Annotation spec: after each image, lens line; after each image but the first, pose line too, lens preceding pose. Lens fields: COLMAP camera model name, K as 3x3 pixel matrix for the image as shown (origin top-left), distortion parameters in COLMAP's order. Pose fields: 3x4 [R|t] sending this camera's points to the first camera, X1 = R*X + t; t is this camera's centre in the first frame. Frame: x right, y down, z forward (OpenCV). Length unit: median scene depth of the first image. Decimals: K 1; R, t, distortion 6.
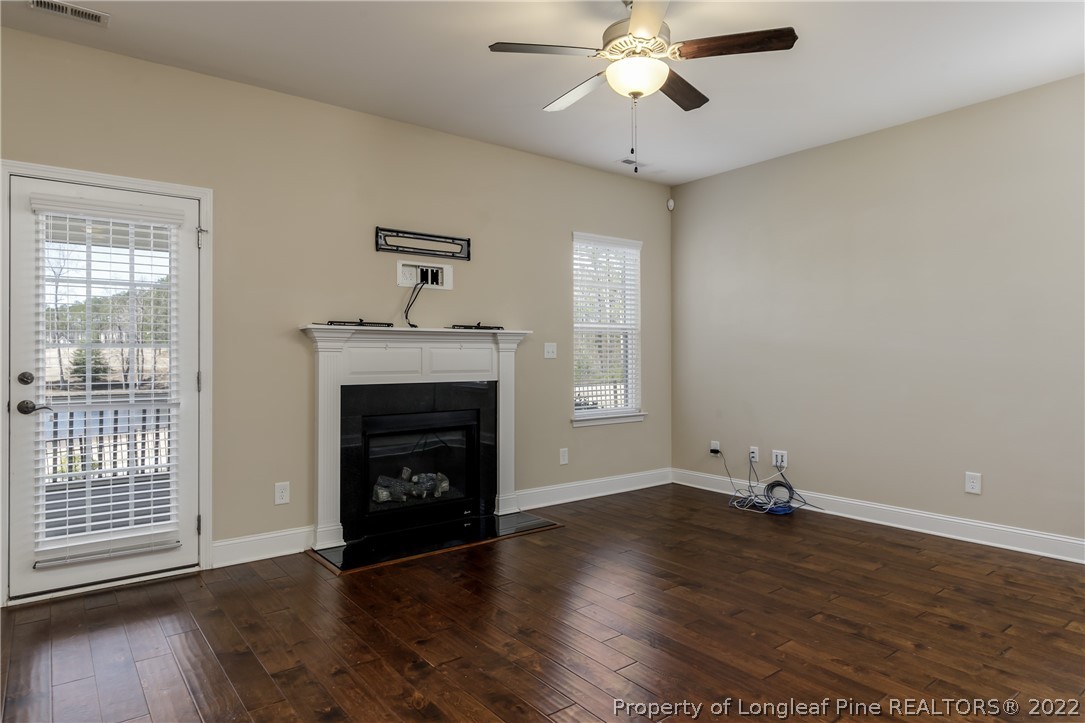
lens RADIAL K [[641.4, 0, 543.3], [0, 641.4, 351.4], [0, 0, 1]] dist [0.005520, 0.000025]
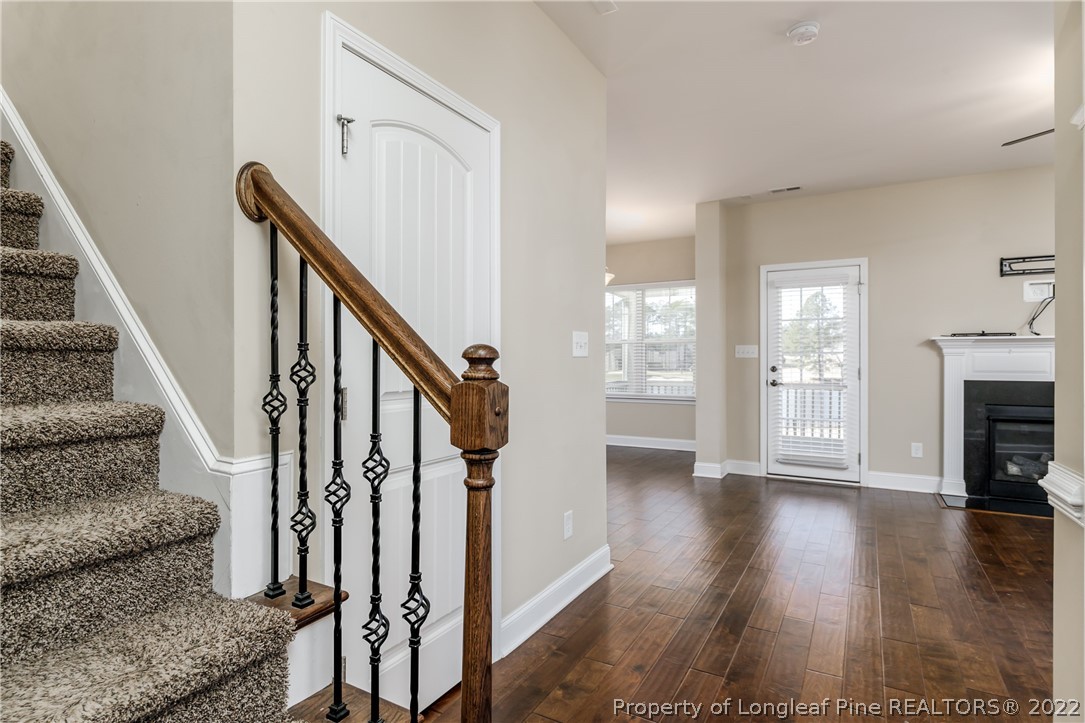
lens RADIAL K [[575.0, 0, 542.0], [0, 575.0, 357.7], [0, 0, 1]] dist [-0.001667, 0.000263]
pose [[0.388800, 0.003574, -0.921315, 0.474080], [0.007043, 0.999952, 0.006851, -0.009867], [0.921295, -0.009153, 0.388756, -0.314122]]
